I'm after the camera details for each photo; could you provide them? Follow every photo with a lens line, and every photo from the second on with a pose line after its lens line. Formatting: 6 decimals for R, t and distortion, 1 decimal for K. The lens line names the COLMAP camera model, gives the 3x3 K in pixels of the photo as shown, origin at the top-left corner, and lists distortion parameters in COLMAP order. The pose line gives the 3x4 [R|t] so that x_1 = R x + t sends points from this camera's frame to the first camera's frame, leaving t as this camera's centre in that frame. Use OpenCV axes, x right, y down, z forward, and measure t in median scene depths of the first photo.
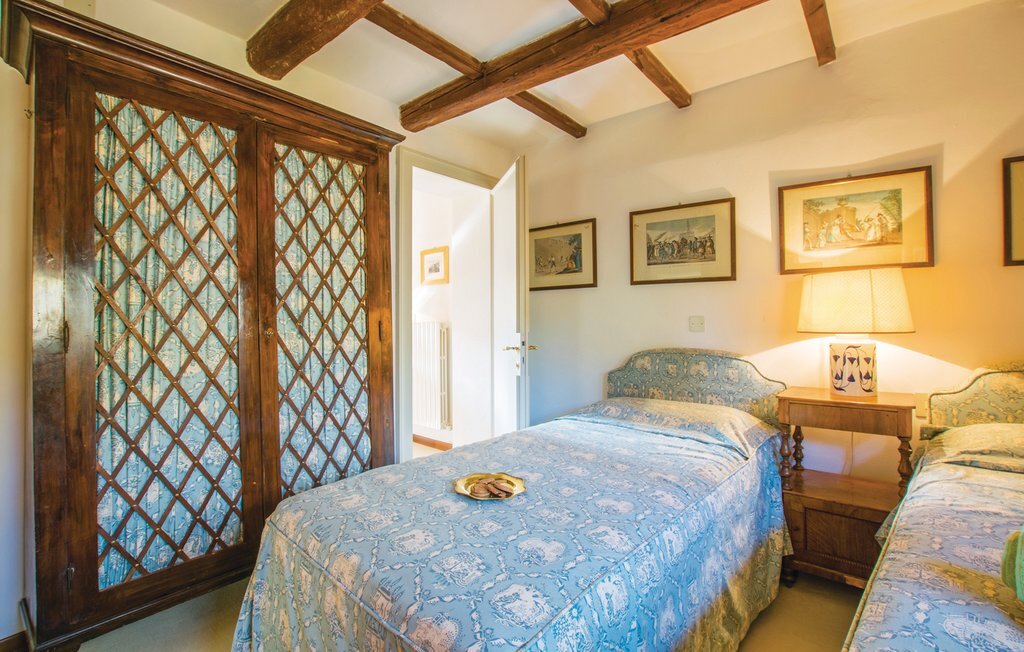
lens RADIAL K [[465.8, 0, 519.0], [0, 465.8, 317.6], [0, 0, 1]] dist [-0.032470, 0.000455]
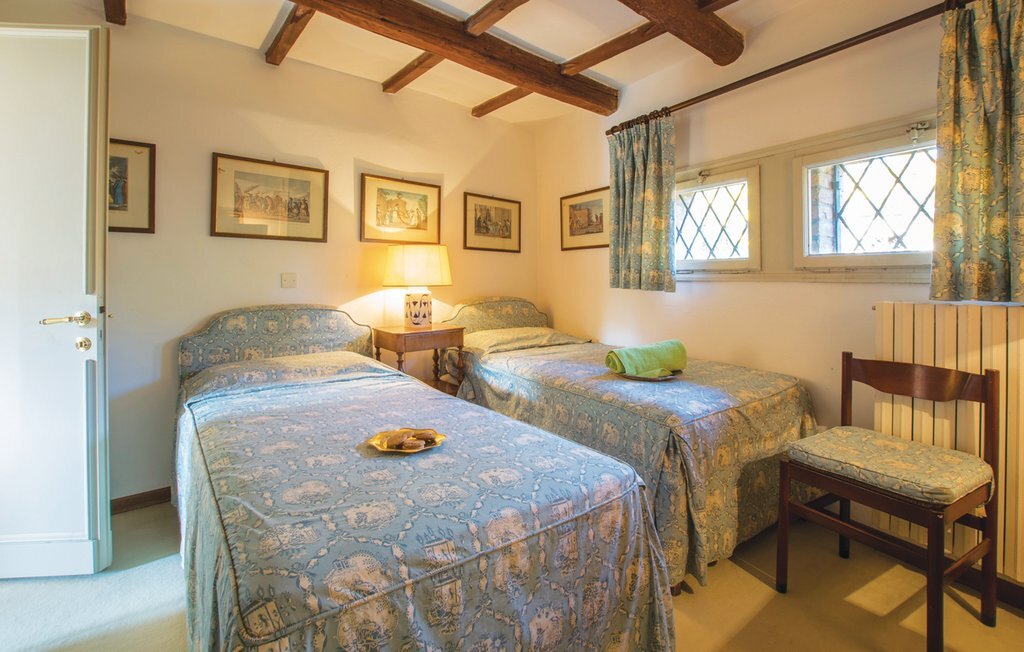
lens RADIAL K [[449.2, 0, 514.5], [0, 449.2, 277.4], [0, 0, 1]] dist [-0.026871, 0.000985]
pose [[0.192129, 0.007283, 0.981343, -0.580443], [-0.008608, 0.999946, -0.005736, 0.009095], [-0.981332, -0.007345, 0.192182, 0.355539]]
